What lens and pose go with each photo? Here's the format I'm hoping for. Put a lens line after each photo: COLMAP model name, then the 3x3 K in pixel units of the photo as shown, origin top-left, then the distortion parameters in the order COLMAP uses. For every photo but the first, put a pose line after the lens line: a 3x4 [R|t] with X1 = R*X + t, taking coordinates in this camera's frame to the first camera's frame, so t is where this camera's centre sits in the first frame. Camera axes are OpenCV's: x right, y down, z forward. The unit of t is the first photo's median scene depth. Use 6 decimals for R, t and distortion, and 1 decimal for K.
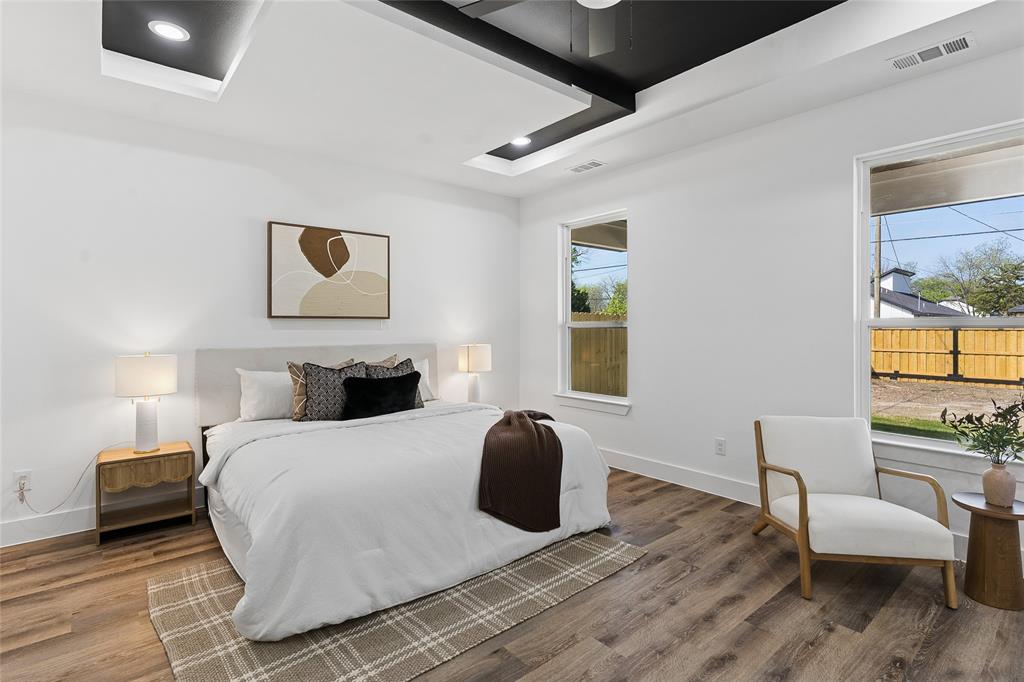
lens RADIAL K [[498.7, 0, 516.0], [0, 498.7, 330.9], [0, 0, 1]] dist [0.003333, 0.001367]
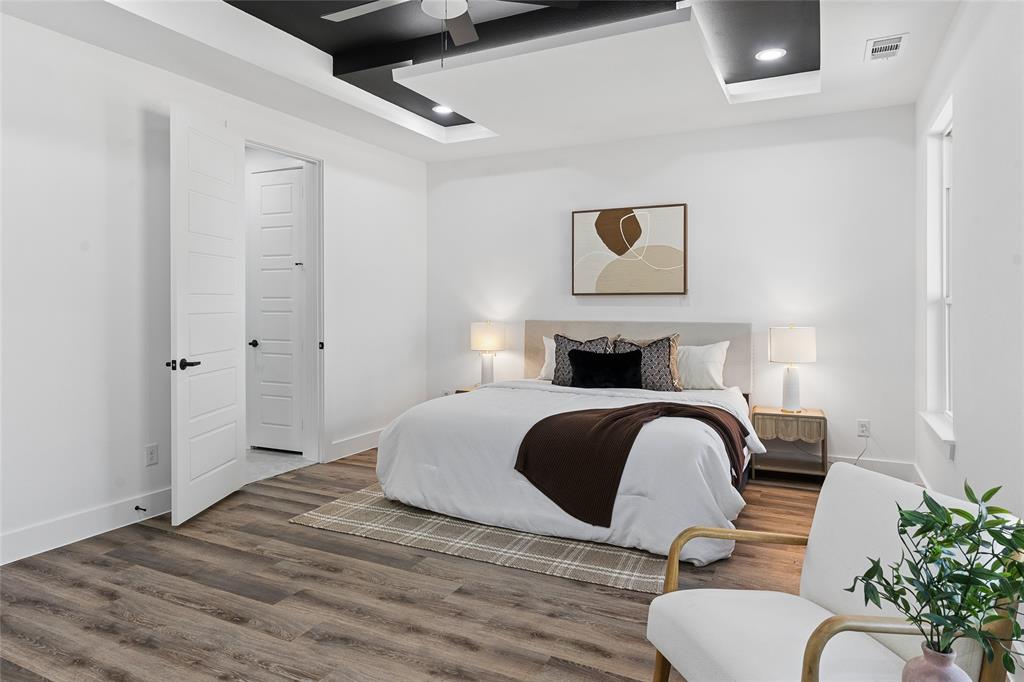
lens RADIAL K [[622.9, 0, 509.9], [0, 622.9, 314.4], [0, 0, 1]] dist [-0.005699, 0.002513]
pose [[0.396145, 0.021114, -0.917945, 0.993536], [-0.008286, 0.999777, 0.019420, -0.010522], [0.918151, -0.000087, 0.396232, 0.376575]]
